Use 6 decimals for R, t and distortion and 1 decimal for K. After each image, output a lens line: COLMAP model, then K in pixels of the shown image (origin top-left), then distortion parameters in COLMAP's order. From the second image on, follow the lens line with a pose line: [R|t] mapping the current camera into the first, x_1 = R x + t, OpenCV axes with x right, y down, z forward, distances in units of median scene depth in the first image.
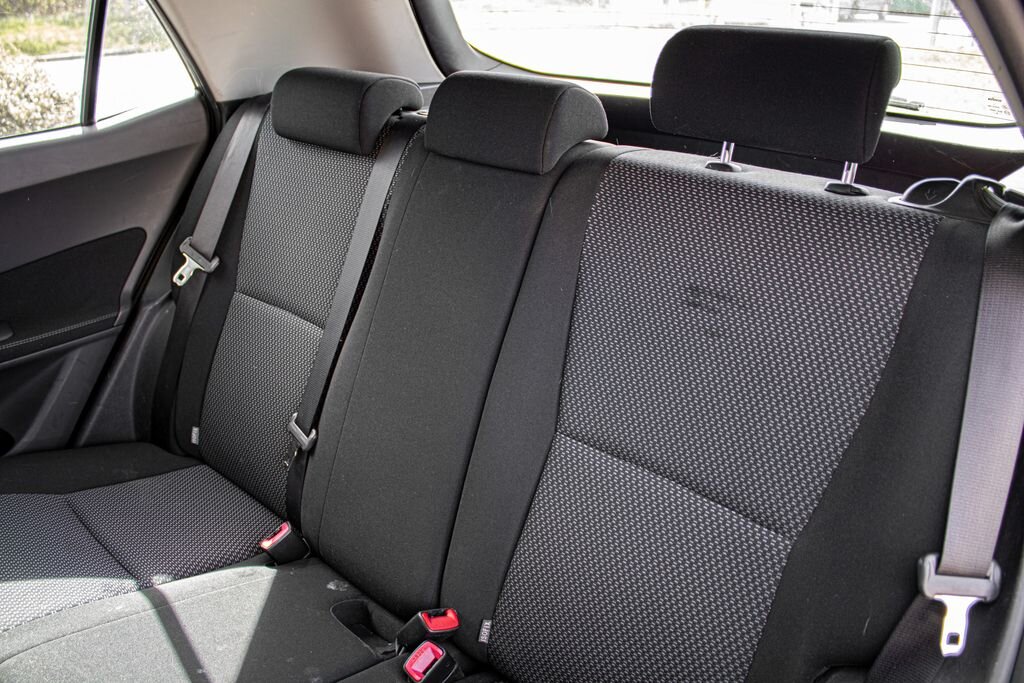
lens RADIAL K [[850.9, 0, 526.3], [0, 850.9, 340.8], [0, 0, 1]] dist [-0.174941, 0.145051]
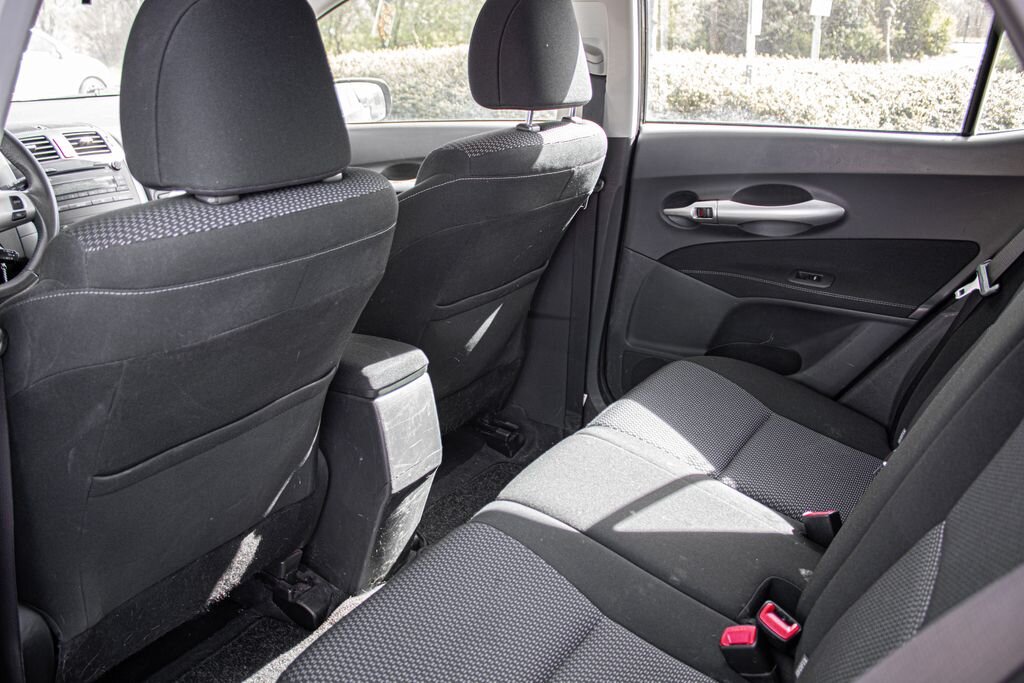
lens RADIAL K [[872.3, 0, 512.0], [0, 872.3, 341.5], [0, 0, 1]] dist [-0.160360, 0.136649]
pose [[0.182250, 0.338743, -0.923059, 0.458337], [-0.407530, 0.880373, 0.242615, -0.049436], [0.894821, 0.331957, 0.298496, 0.219778]]
